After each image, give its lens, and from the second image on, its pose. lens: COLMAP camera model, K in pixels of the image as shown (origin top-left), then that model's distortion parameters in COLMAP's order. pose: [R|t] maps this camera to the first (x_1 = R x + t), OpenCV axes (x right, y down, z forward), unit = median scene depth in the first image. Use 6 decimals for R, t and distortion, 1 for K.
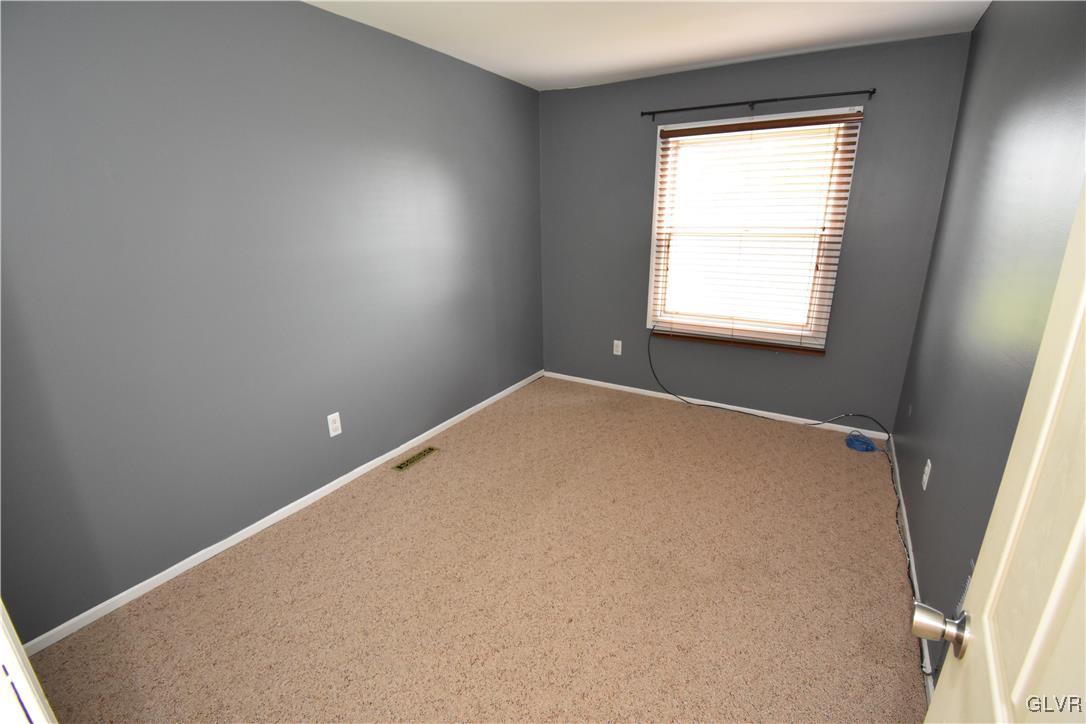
lens RADIAL K [[490.6, 0, 542.6], [0, 490.6, 363.9], [0, 0, 1]] dist [0.000639, -0.001259]
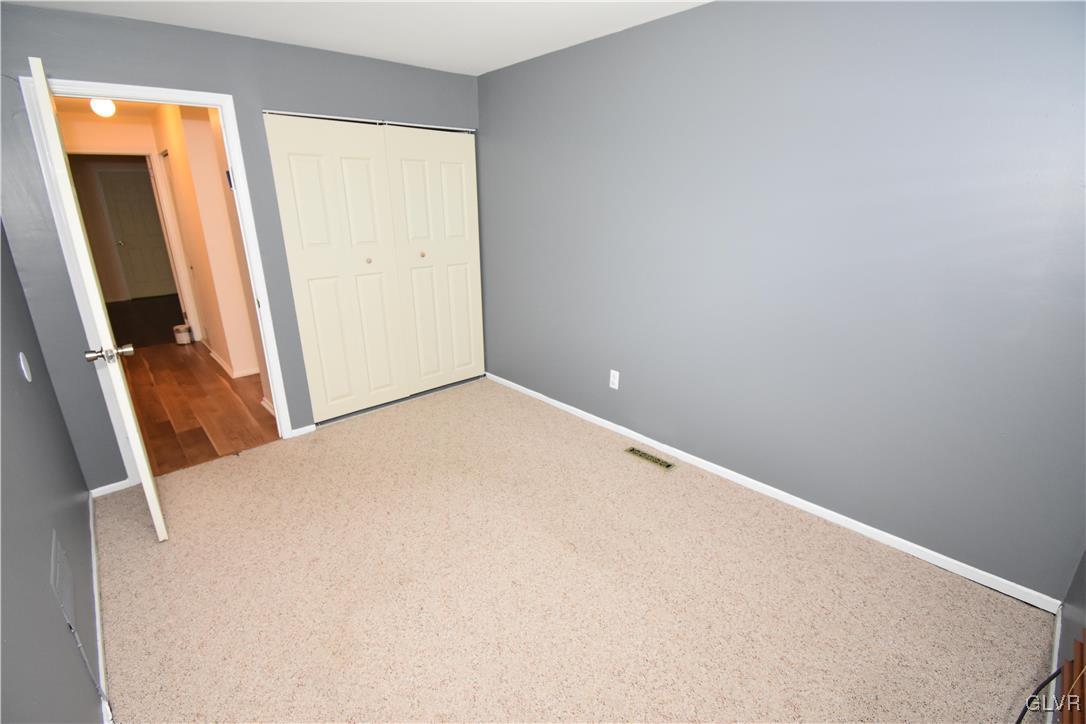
lens RADIAL K [[490.6, 0, 547.0], [0, 490.6, 360.8], [0, 0, 1]] dist [0.000639, -0.001259]
pose [[-0.313184, 0.287001, -0.905288, 0.637995], [-0.272539, 0.885987, 0.375167, -0.291564], [0.909746, 0.364222, -0.199258, 0.934260]]
